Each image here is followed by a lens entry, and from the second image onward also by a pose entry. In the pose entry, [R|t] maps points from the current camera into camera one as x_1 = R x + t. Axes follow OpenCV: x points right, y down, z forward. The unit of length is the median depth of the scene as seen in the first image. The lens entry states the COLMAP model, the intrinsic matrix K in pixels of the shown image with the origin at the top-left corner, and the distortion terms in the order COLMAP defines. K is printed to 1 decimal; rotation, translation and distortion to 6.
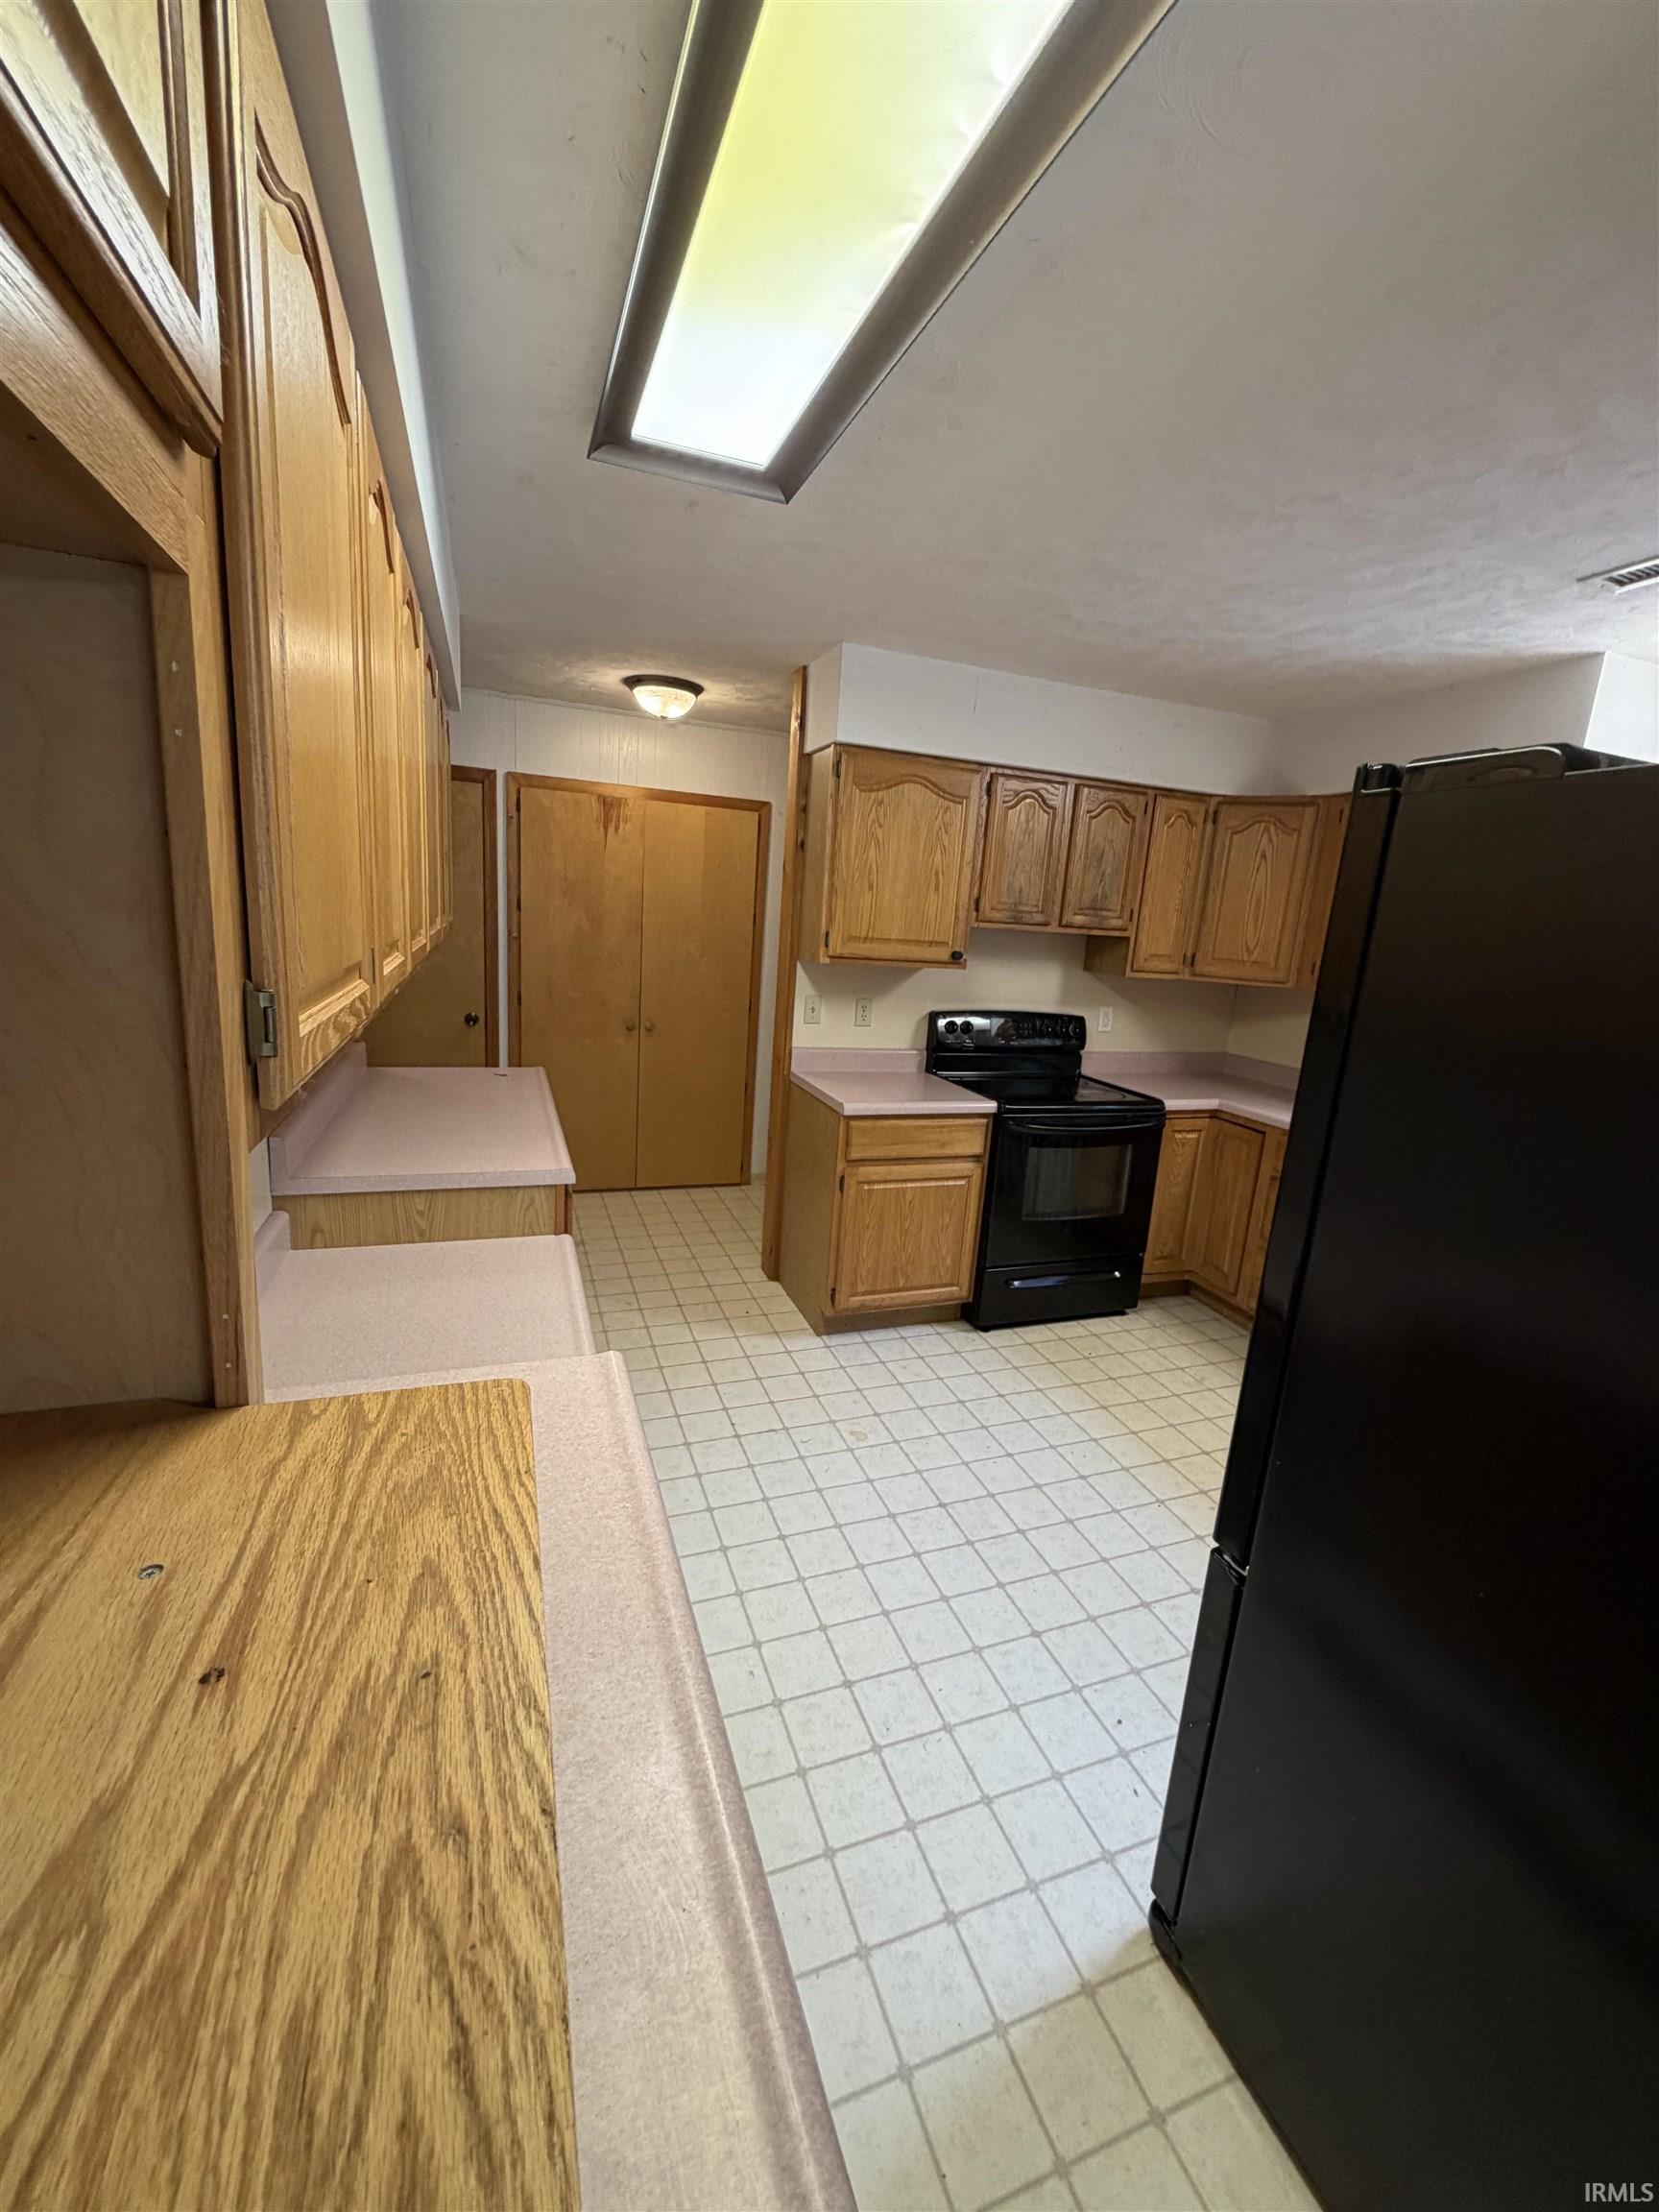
lens RADIAL K [[881.3, 0, 829.4], [0, 881.3, 1097.8], [0, 0, 1]] dist [0.000424, -0.000067]
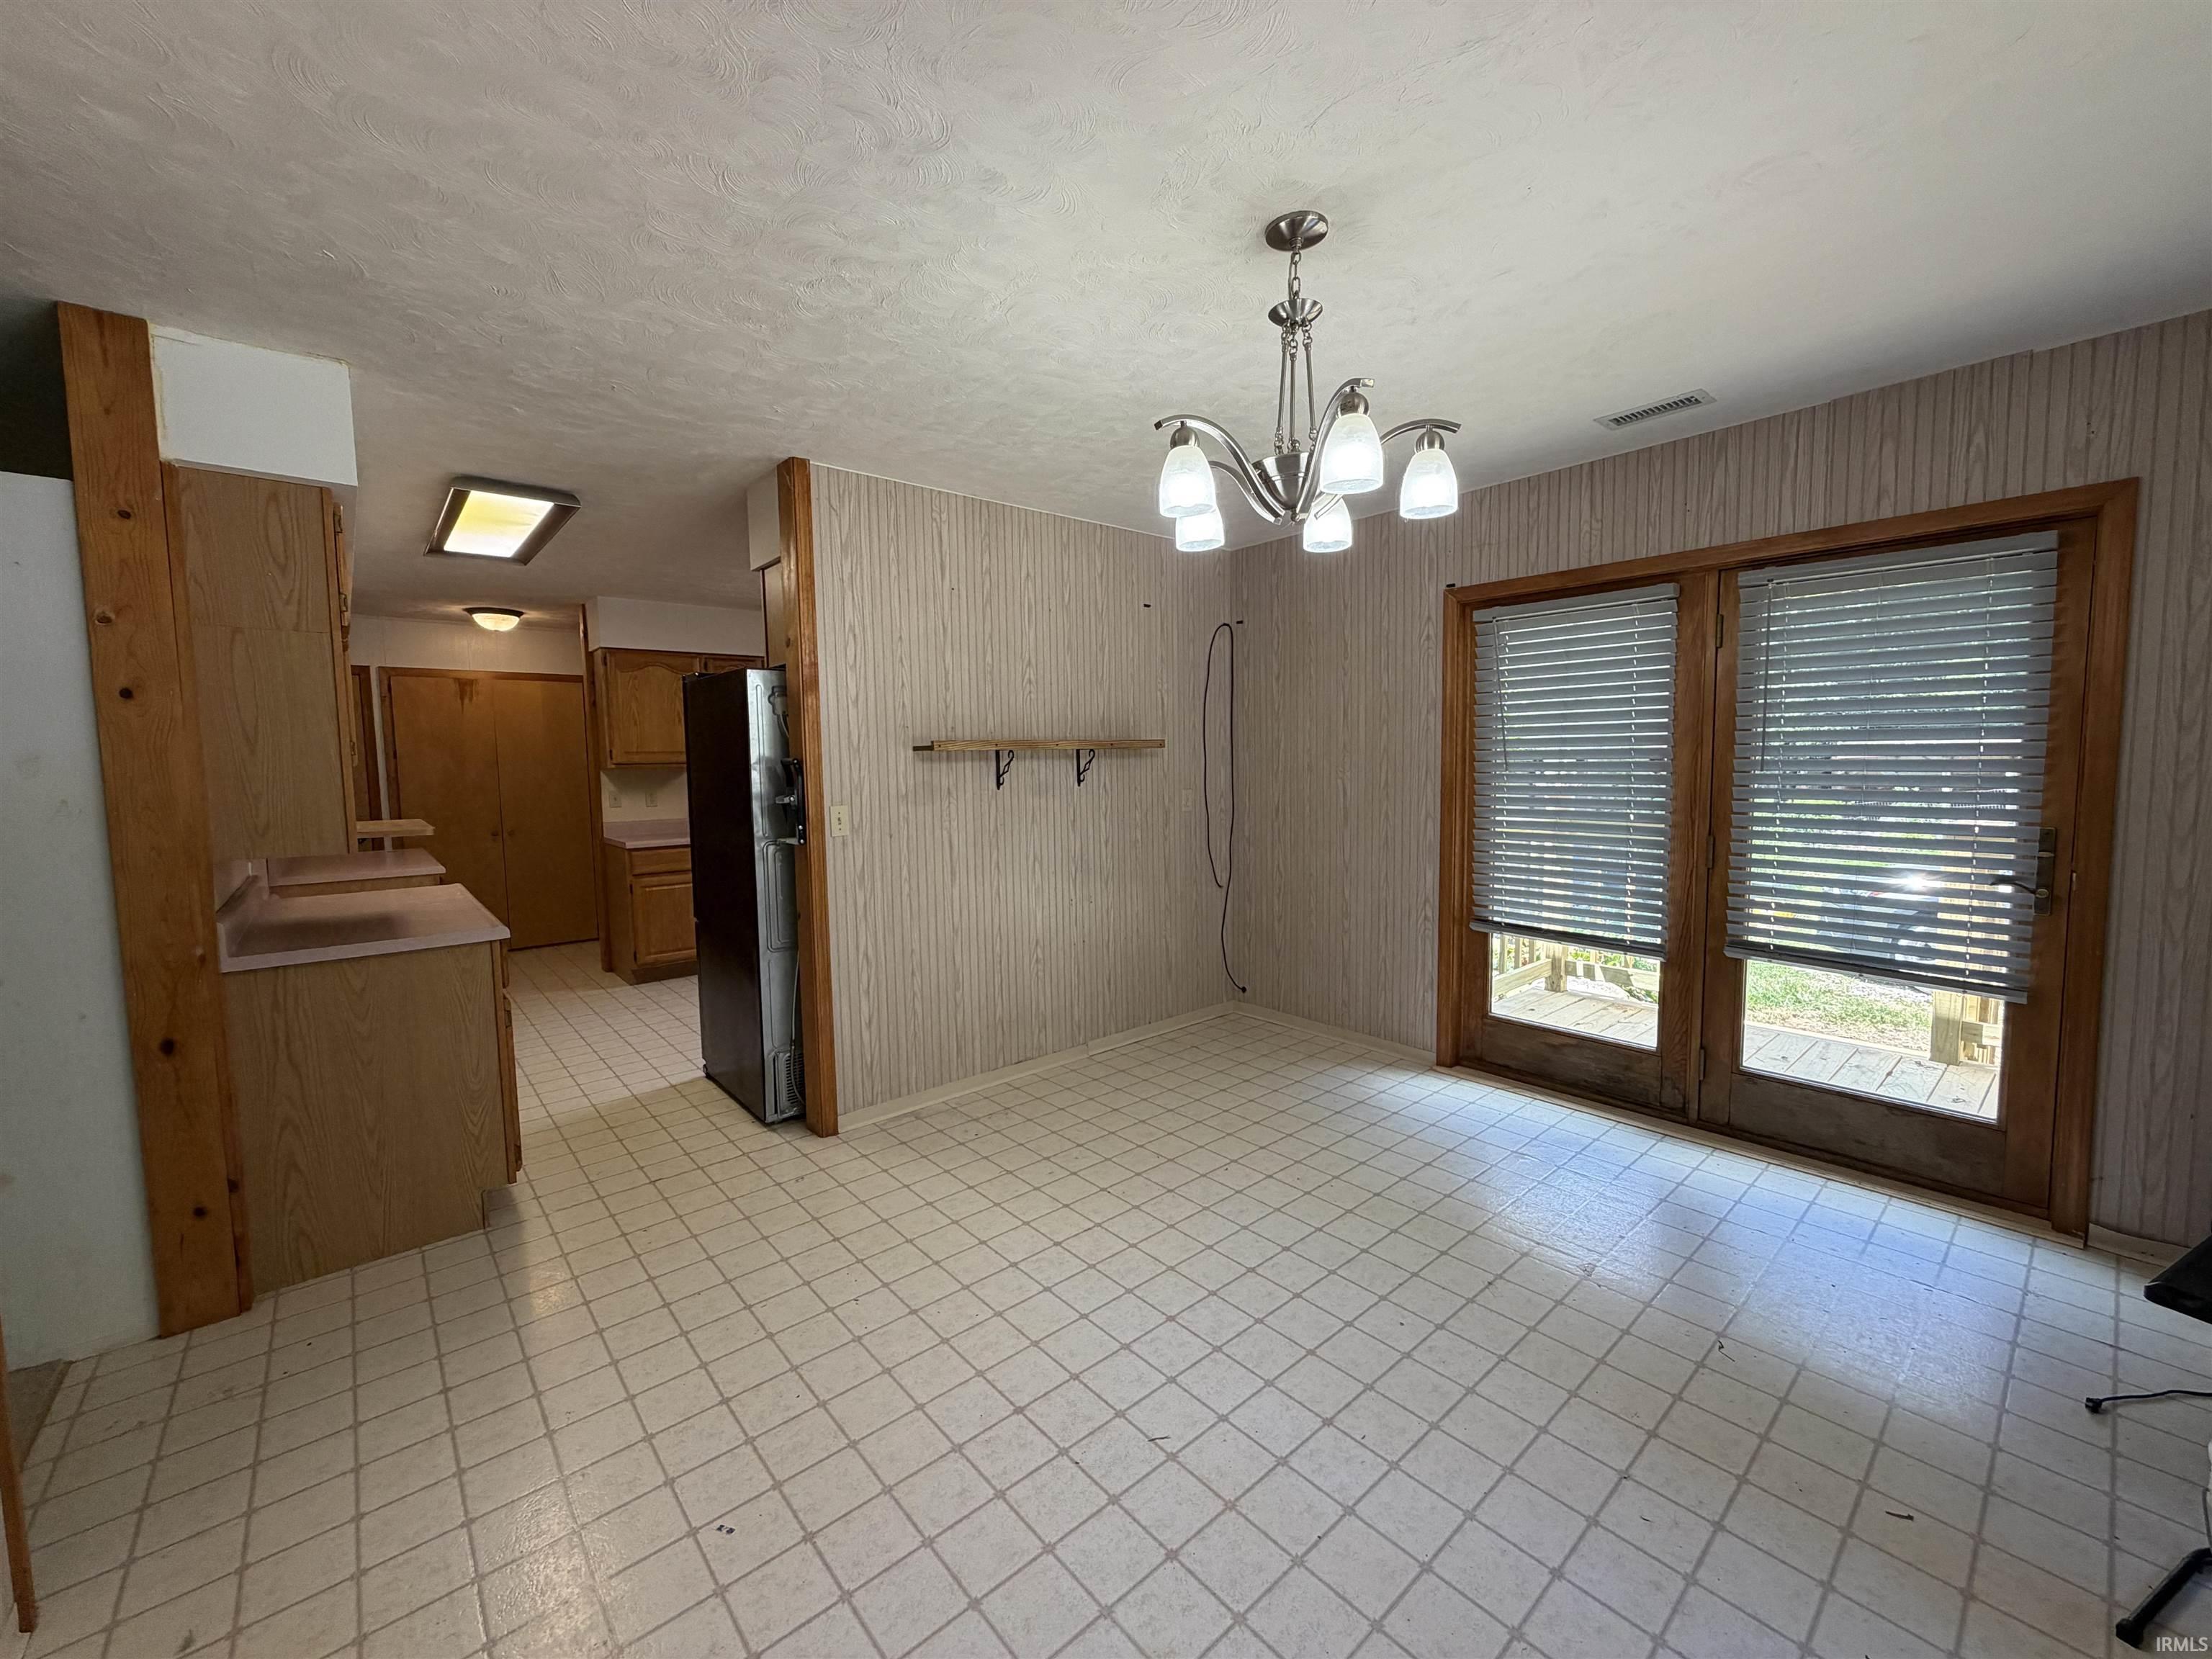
lens RADIAL K [[881.3, 0, 1095.7], [0, 881.3, 824.9], [0, 0, 1]] dist [0.000424, -0.000067]
pose [[0.934706, -0.110692, 0.337744, 0.272014], [0.152150, 0.983409, -0.098773, 0.260143], [-0.321208, 0.143712, 0.936041, -0.871196]]
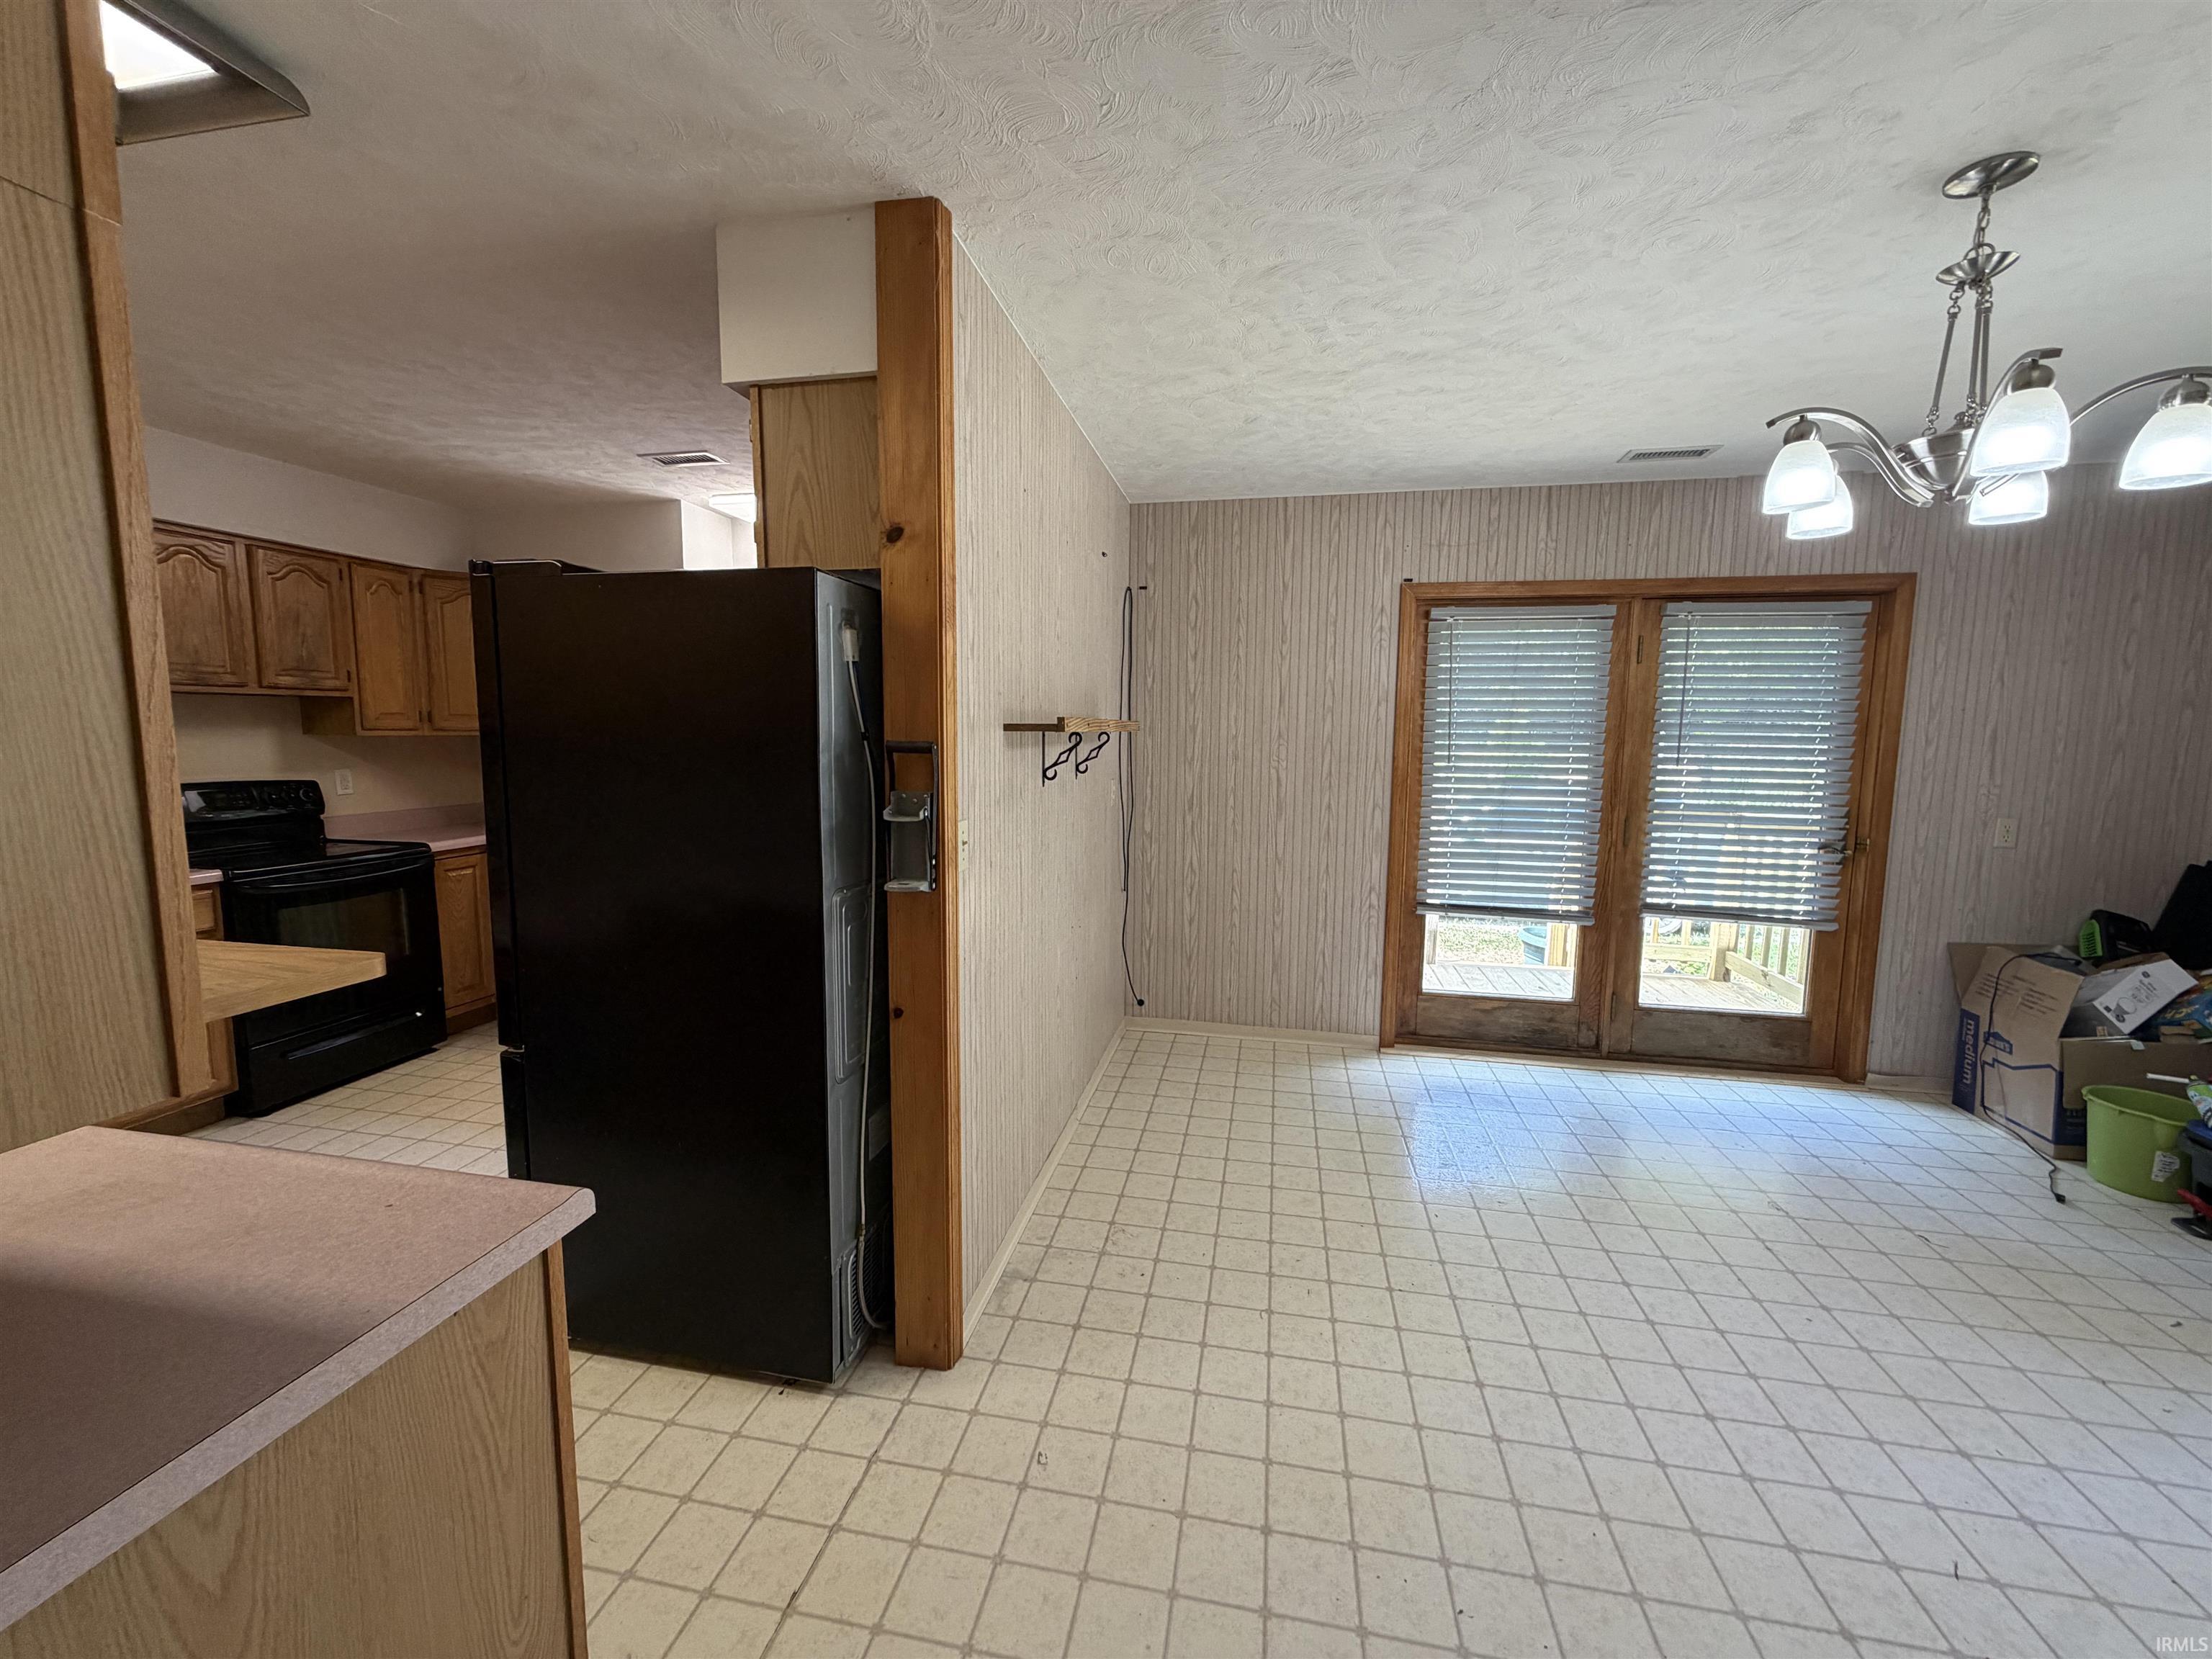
lens RADIAL K [[881.5, 0, 1101.8], [0, 881.5, 826.5], [0, 0, 1]] dist [0.000268, 0.000262]
pose [[0.525929, -0.155409, 0.836210, -0.092142], [0.204029, 0.977510, 0.053347, 0.096731], [-0.825694, 0.142554, 0.545809, -0.288524]]
